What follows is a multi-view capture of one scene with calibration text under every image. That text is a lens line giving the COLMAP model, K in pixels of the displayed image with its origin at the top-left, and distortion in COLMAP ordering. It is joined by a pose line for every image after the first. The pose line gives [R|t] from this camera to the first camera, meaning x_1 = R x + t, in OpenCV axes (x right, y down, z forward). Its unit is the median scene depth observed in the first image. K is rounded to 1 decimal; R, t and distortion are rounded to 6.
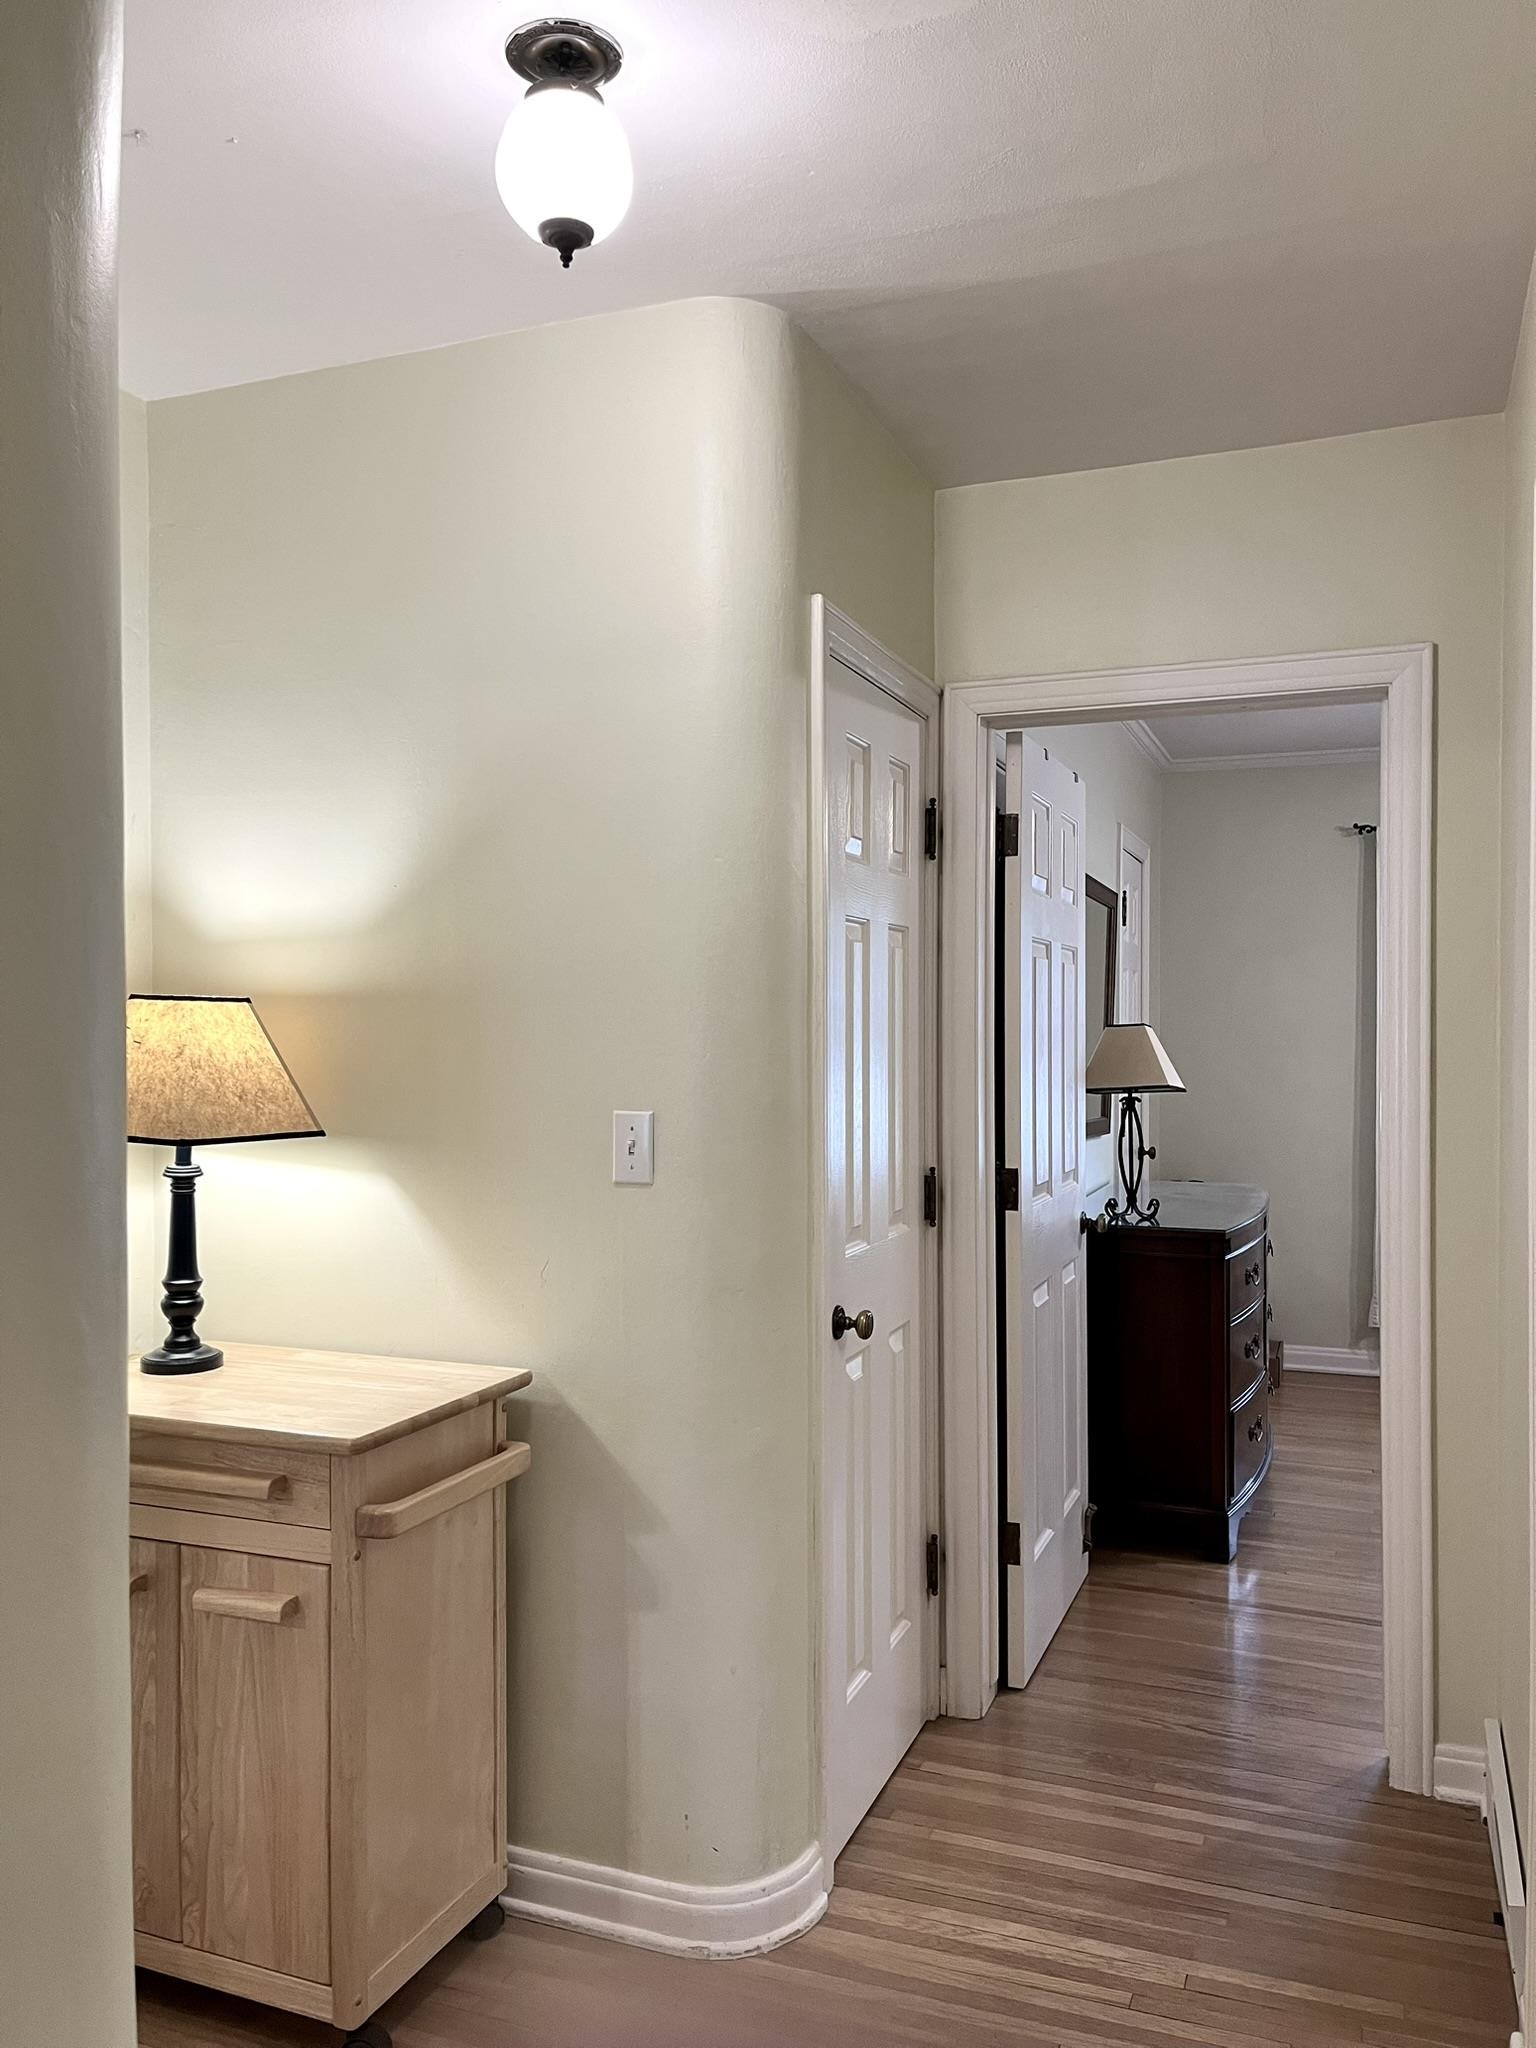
lens RADIAL K [[1559.1, 0, 765.5], [0, 1559.1, 1041.4], [0, 0, 1]] dist [0.086889, -0.105713]
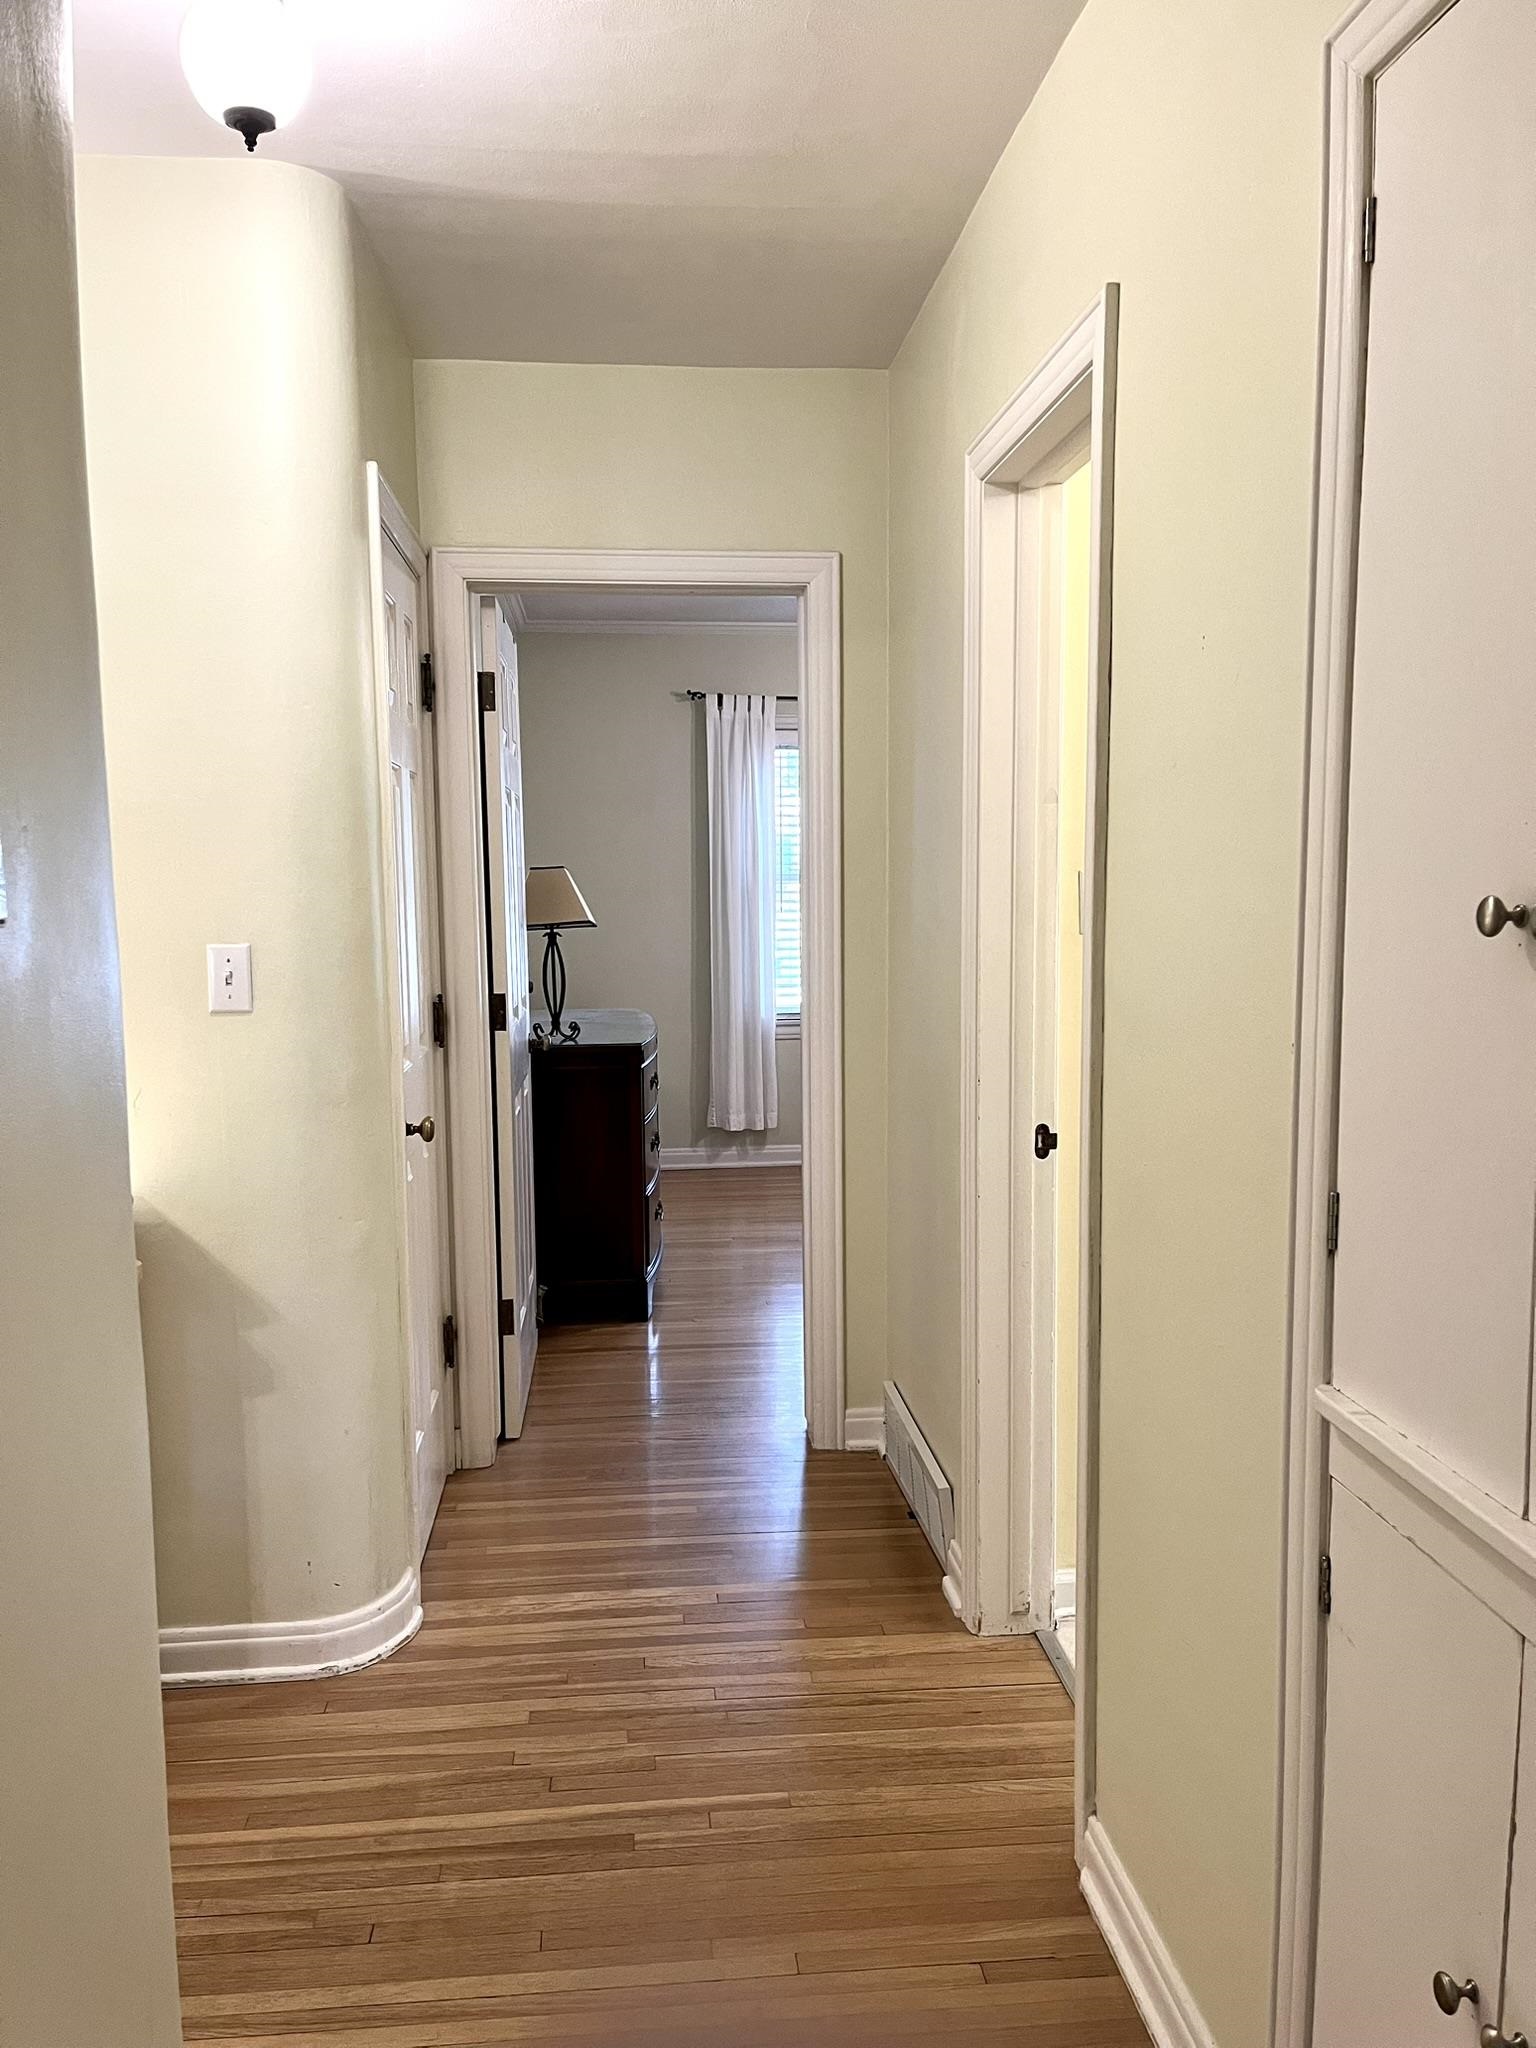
lens RADIAL K [[1559.1, 0, 765.5], [0, 1559.1, 1041.4], [0, 0, 1]] dist [0.086889, -0.105713]
pose [[0.893378, -0.056970, 0.445679, -0.195805], [0.014800, 0.995122, 0.097538, 0.009455], [-0.449062, -0.080542, 0.889863, -0.102470]]
